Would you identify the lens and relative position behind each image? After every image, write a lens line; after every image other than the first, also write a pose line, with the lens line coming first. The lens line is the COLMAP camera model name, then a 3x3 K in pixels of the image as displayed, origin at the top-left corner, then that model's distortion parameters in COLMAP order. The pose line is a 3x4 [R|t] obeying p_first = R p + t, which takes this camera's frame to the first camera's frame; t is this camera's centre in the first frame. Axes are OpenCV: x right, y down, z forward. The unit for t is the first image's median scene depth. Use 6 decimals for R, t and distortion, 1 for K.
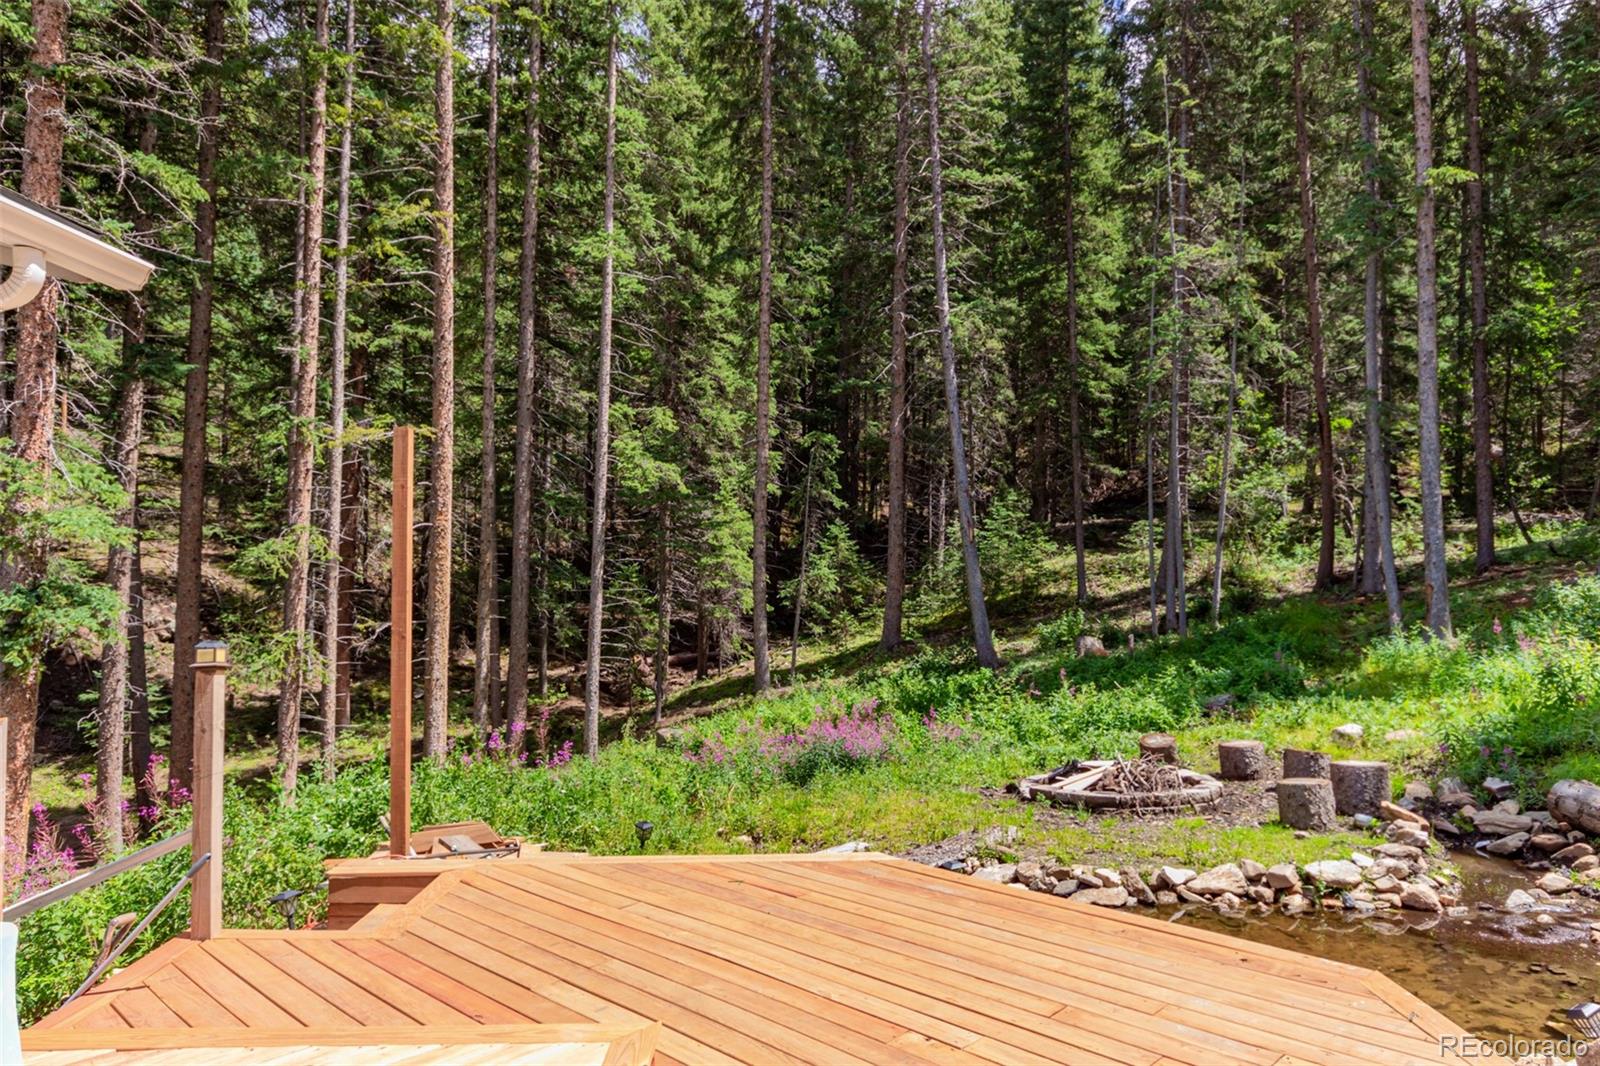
lens RADIAL K [[1066.1, 0, 800.0], [0, 1066.1, 533.0], [0, 0, 1]] dist [0.023386, 0.000788]
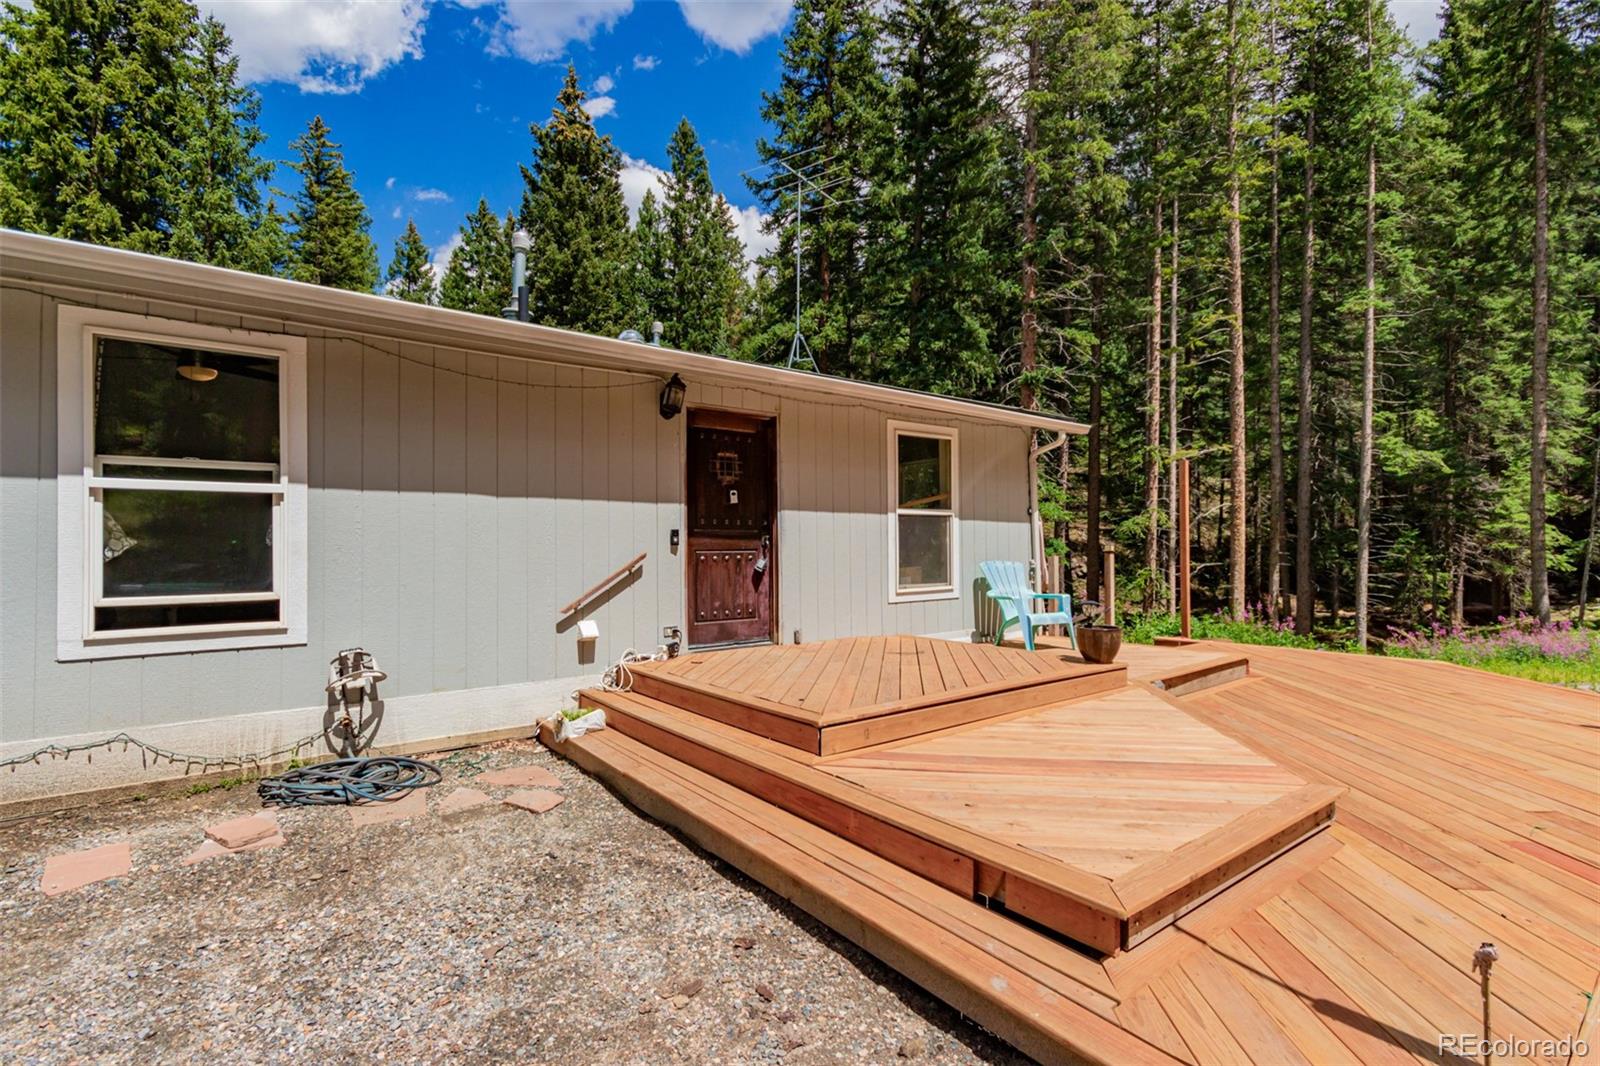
lens RADIAL K [[736.2, 0, 798.2], [0, 736.2, 523.9], [0, 0, 1]] dist [0.004946, 0.000451]
pose [[0.626893, -0.020367, -0.778839, 0.096894], [0.027316, 0.999618, -0.004154, 0.006843], [0.778626, -0.018670, 0.627210, -0.182935]]
